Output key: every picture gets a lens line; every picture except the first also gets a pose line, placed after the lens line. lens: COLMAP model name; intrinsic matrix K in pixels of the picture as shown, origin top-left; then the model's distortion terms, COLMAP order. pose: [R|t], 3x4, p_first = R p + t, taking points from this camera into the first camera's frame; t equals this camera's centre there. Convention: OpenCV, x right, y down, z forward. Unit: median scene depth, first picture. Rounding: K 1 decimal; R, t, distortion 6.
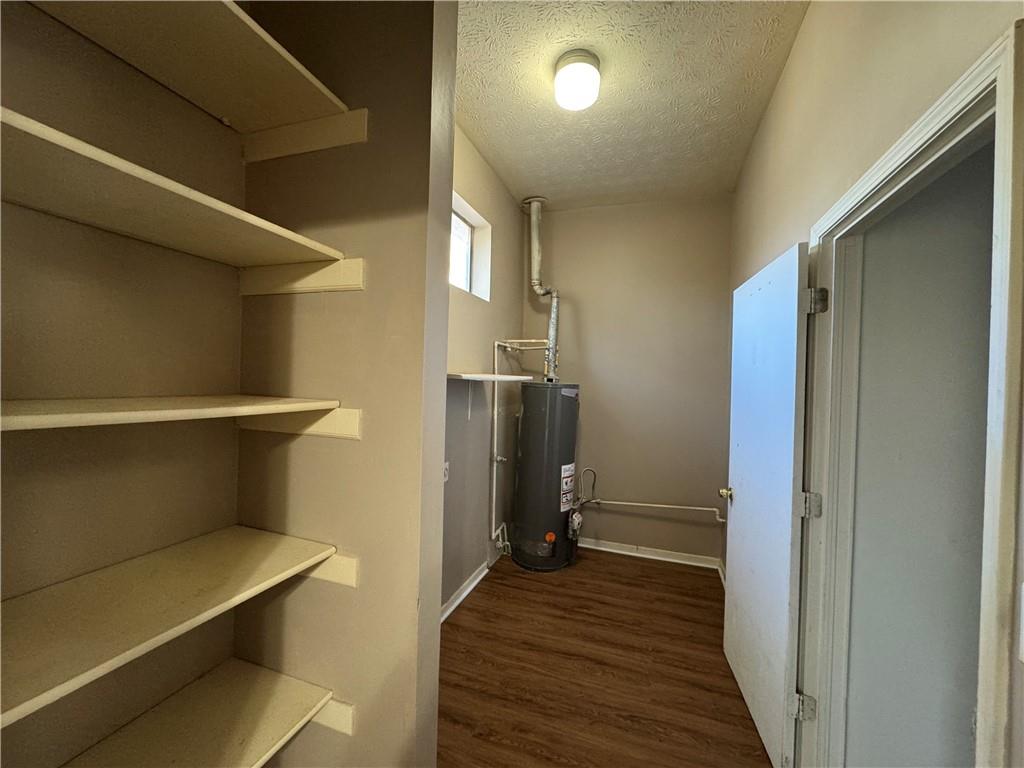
lens RADIAL K [[408.1, 0, 512.5], [0, 408.1, 382.9], [0, 0, 1]] dist [-0.002933, 0.000575]
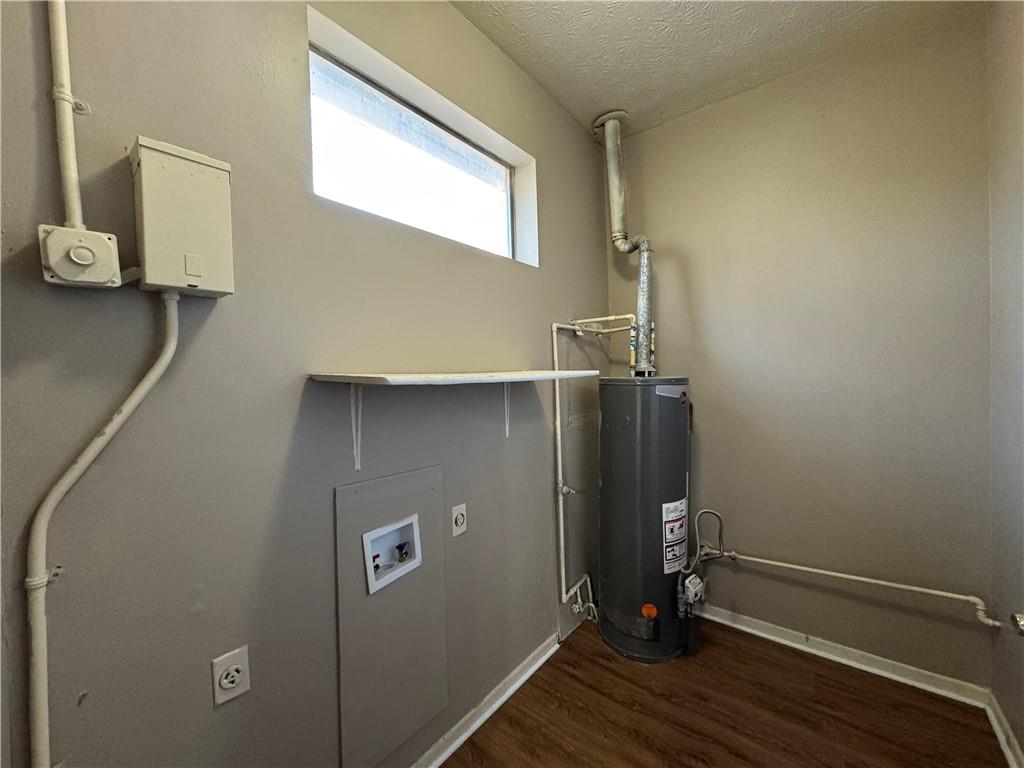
lens RADIAL K [[408.1, 0, 512.5], [0, 408.1, 382.9], [0, 0, 1]] dist [-0.002933, 0.000575]
pose [[0.942651, -0.048220, -0.330279, 0.117092], [0.050778, 0.998710, -0.000883, -0.001680], [0.329895, -0.015939, 0.943883, 0.301625]]
